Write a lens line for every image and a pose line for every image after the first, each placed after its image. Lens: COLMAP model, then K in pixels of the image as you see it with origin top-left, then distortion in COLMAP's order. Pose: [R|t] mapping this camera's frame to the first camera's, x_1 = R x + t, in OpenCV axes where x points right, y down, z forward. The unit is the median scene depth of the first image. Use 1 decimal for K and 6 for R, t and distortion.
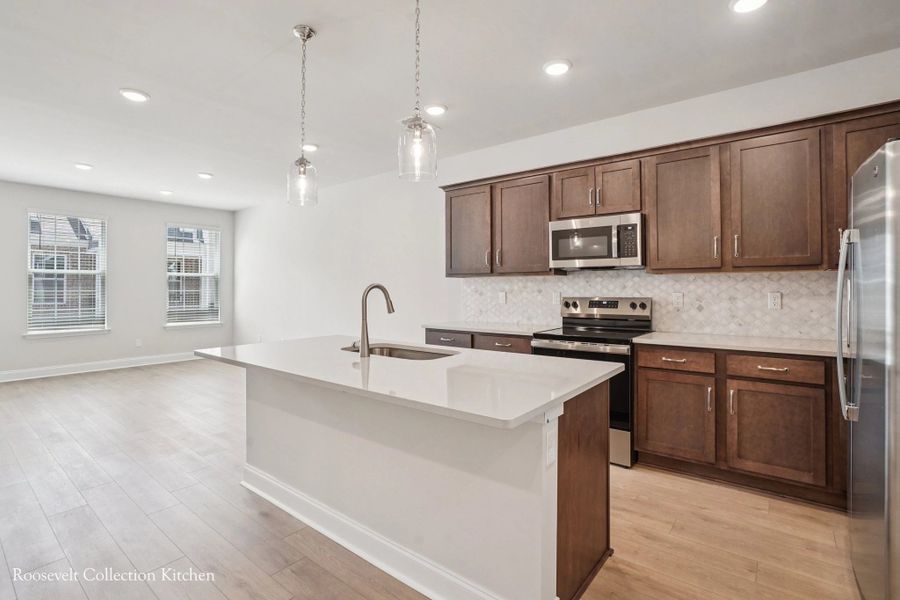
lens RADIAL K [[426.2, 0, 448.2], [0, 426.2, 286.4], [0, 0, 1]] dist [-0.000344, 0.000063]
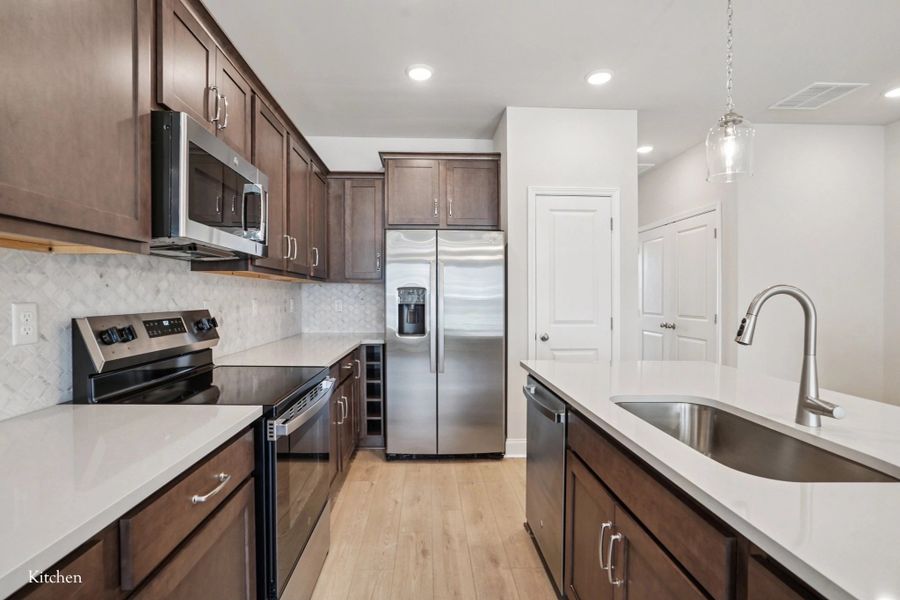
lens RADIAL K [[426.2, 0, 448.2], [0, 426.2, 286.4], [0, 0, 1]] dist [-0.000344, 0.000063]
pose [[-0.656282, 0.017207, 0.754320, -0.296399], [-0.005802, 0.999595, -0.027850, 0.013033], [-0.754493, -0.022654, -0.655916, 1.620430]]
